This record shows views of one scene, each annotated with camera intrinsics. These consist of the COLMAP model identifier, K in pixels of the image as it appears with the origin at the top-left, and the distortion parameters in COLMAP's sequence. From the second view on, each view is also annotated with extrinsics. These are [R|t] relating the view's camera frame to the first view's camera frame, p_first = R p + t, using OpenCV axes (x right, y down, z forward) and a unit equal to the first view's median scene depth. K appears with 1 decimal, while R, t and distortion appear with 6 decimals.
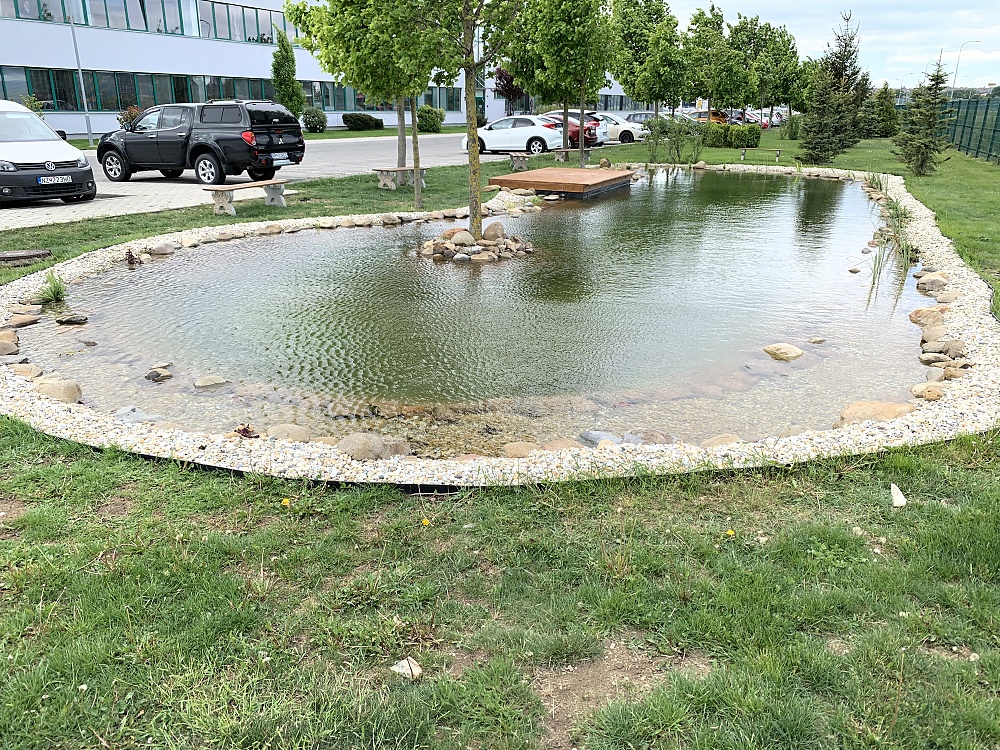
lens RADIAL K [[760.9, 0, 500.0], [0, 760.9, 375.0], [0, 0, 1]] dist [0.009503, 0.010607]
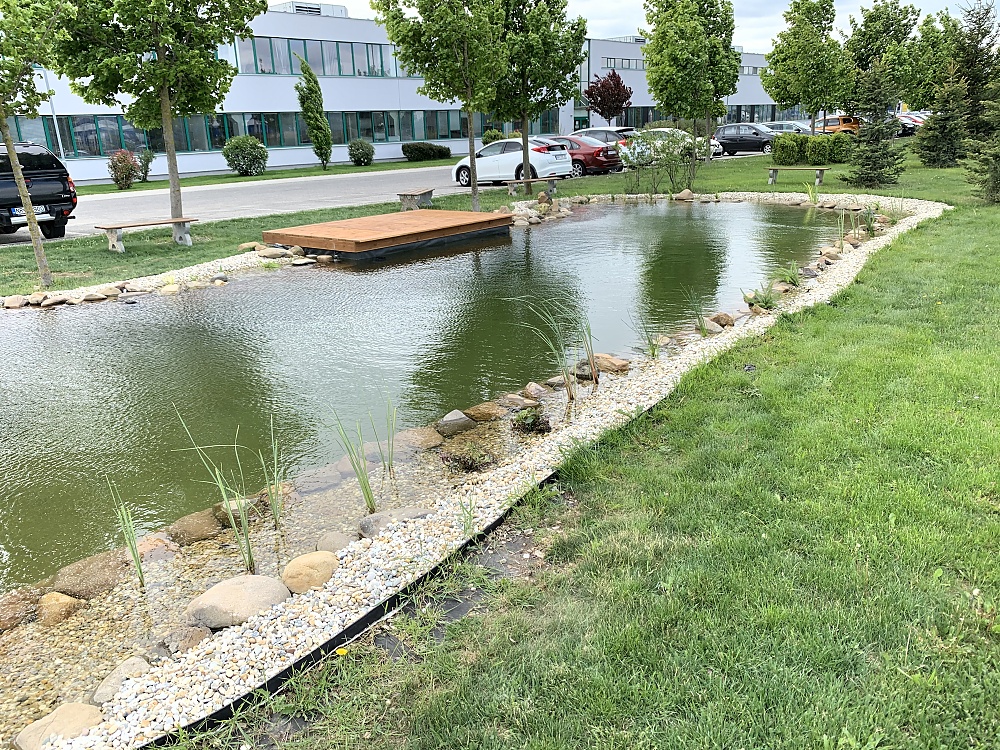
lens RADIAL K [[760.9, 0, 500.0], [0, 760.9, 375.0], [0, 0, 1]] dist [0.009503, 0.010607]
pose [[0.965944, 0.028094, -0.257221, 0.207215], [-0.034757, 0.999167, -0.021393, -0.057715], [0.256405, 0.029605, 0.966116, 0.179673]]
